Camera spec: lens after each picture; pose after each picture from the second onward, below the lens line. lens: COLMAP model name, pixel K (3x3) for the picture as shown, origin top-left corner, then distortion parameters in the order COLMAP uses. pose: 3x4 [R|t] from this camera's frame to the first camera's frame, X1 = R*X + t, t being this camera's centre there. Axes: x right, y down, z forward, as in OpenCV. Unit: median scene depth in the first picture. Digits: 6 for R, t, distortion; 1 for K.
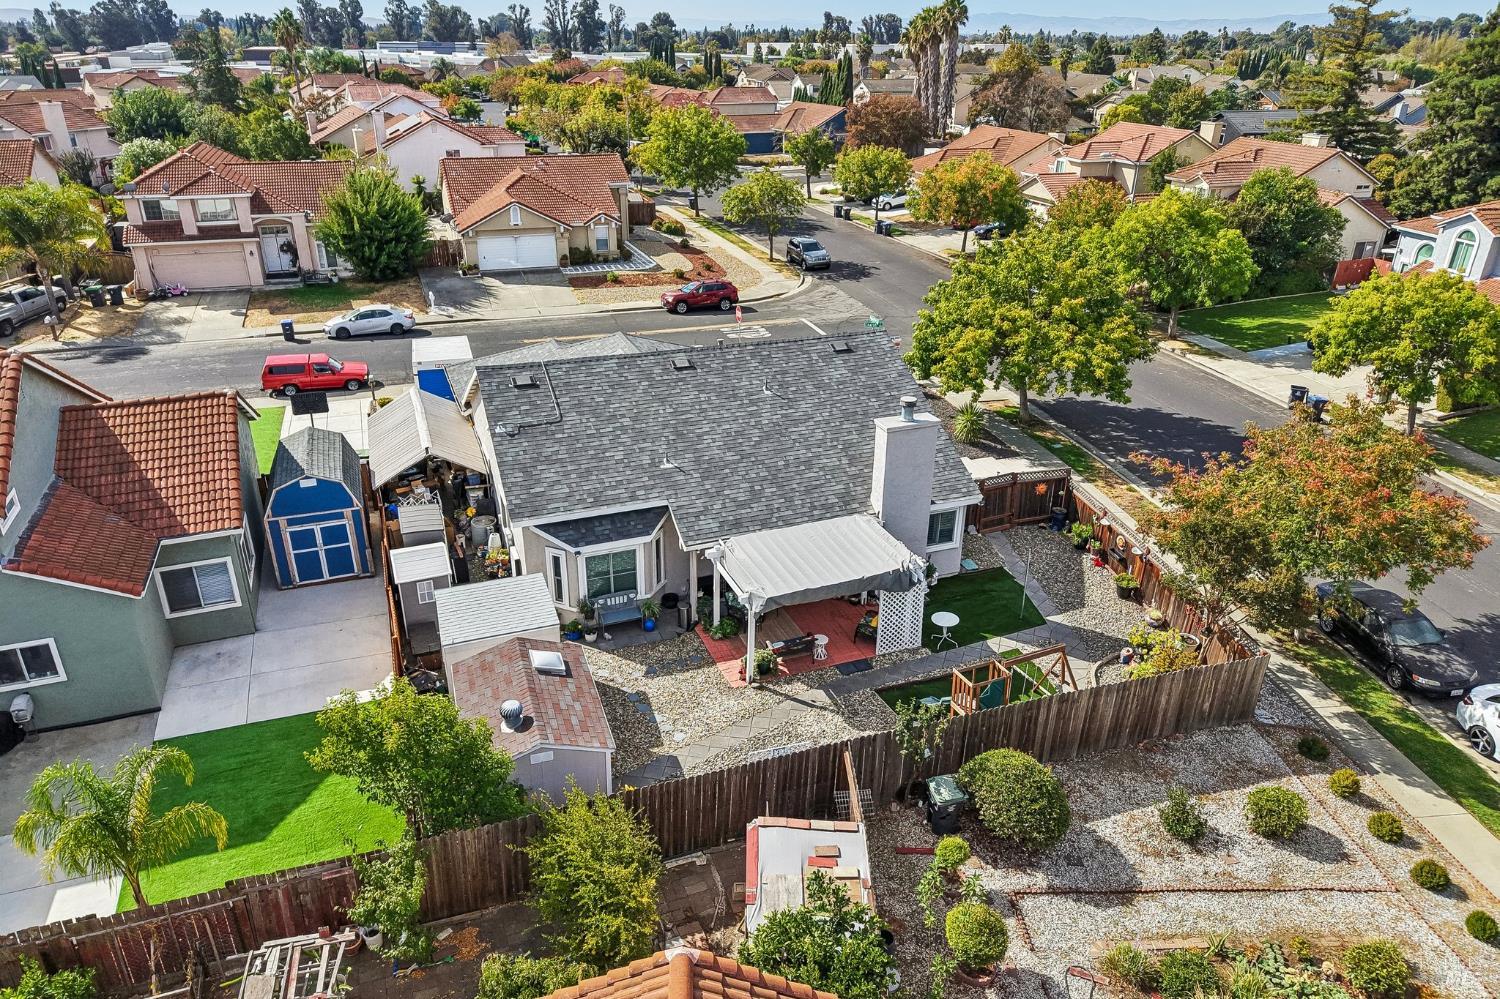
lens RADIAL K [[1006.0, 0, 749.1], [0, 1006.0, 501.7], [0, 0, 1]] dist [0.004744, -0.000246]
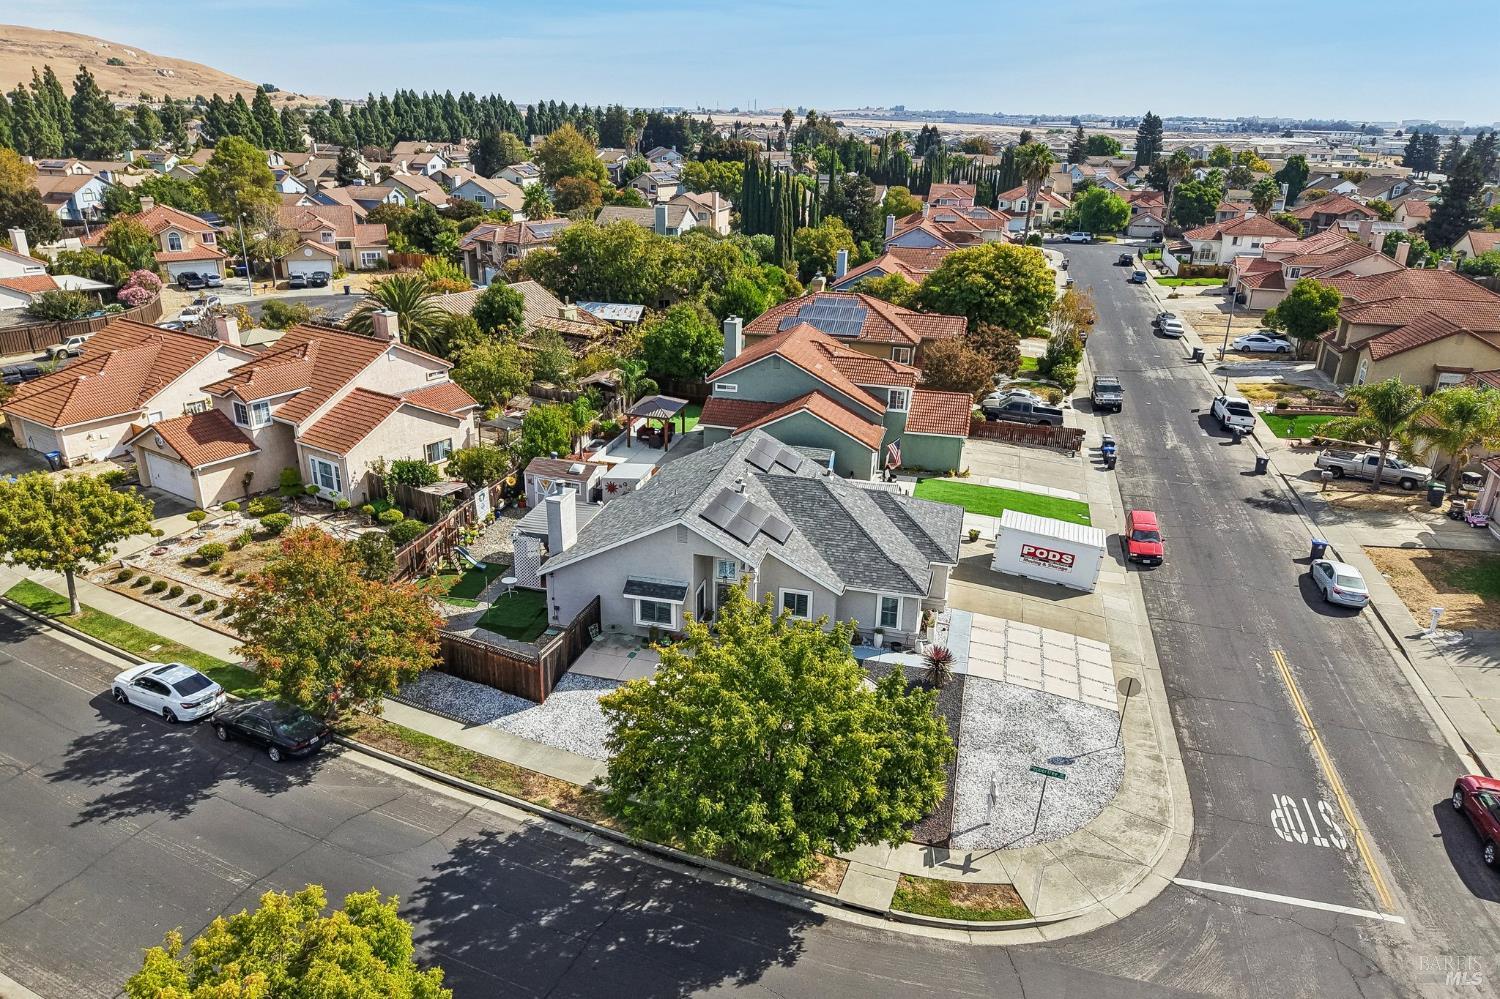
lens RADIAL K [[1004.4, 0, 749.3], [0, 1004.4, 499.1], [0, 0, 1]] dist [0.022484, -0.019737]
pose [[-0.575774, 0.274005, -0.770328, 0.669257], [-0.369851, 0.752978, 0.544275, -0.582089], [0.729174, 0.598286, -0.332204, 0.950221]]
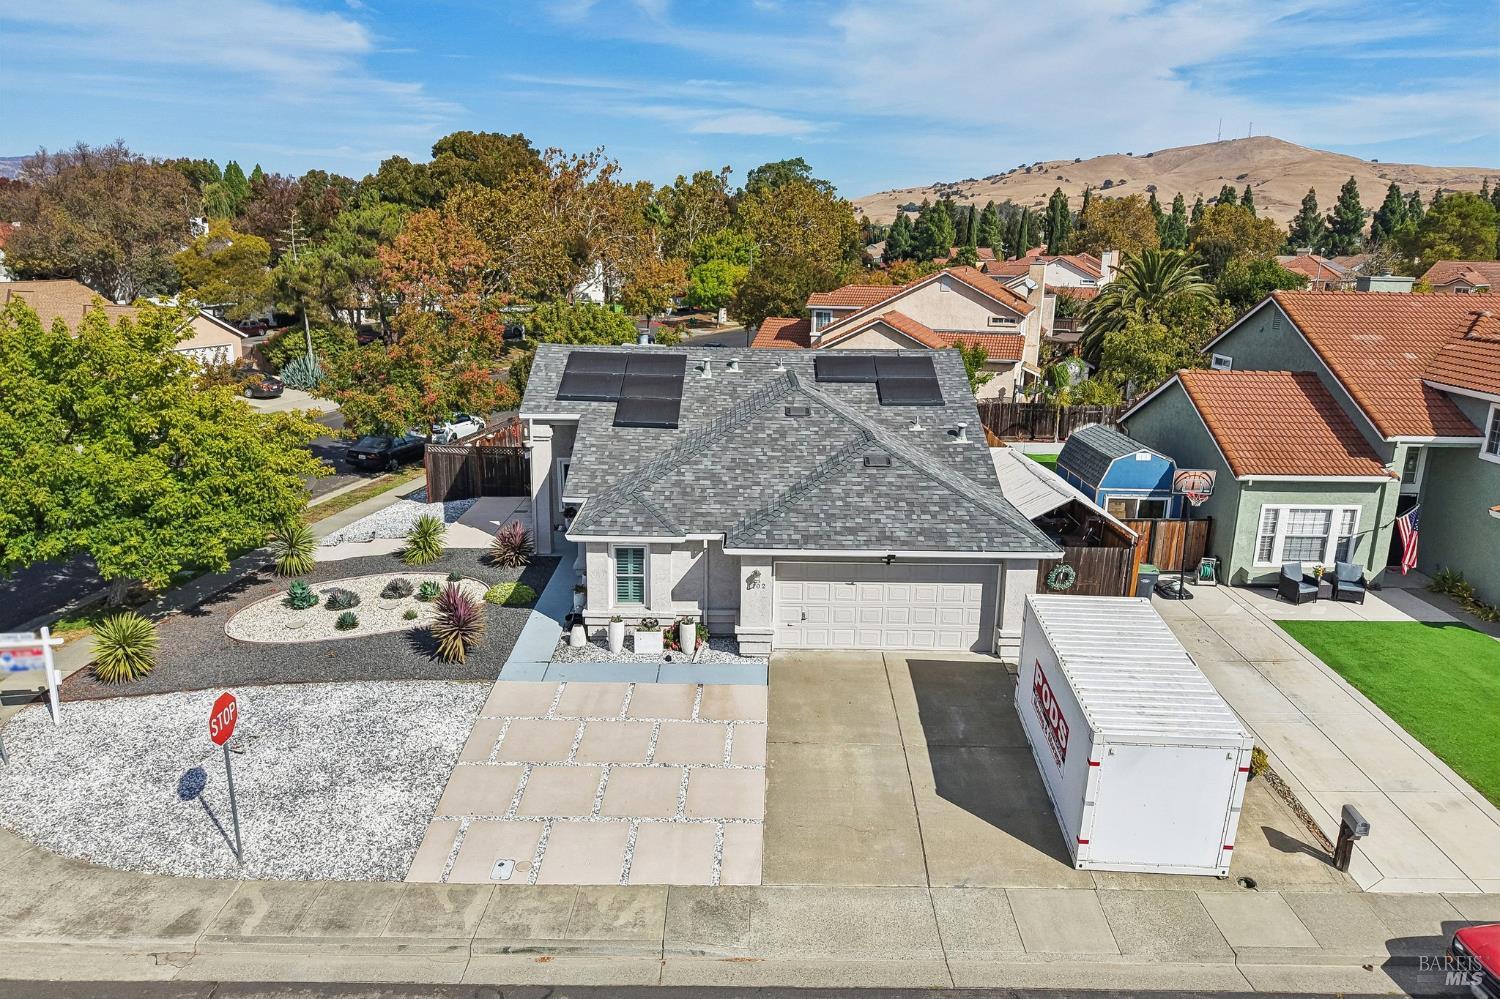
lens RADIAL K [[1006.0, 0, 749.1], [0, 1006.0, 501.7], [0, 0, 1]] dist [0.004744, -0.000246]
pose [[-0.935379, -0.111462, 0.335622, -0.252599], [0.127351, 0.779199, 0.613702, -0.400882], [-0.329921, 0.616786, -0.714652, 1.112219]]
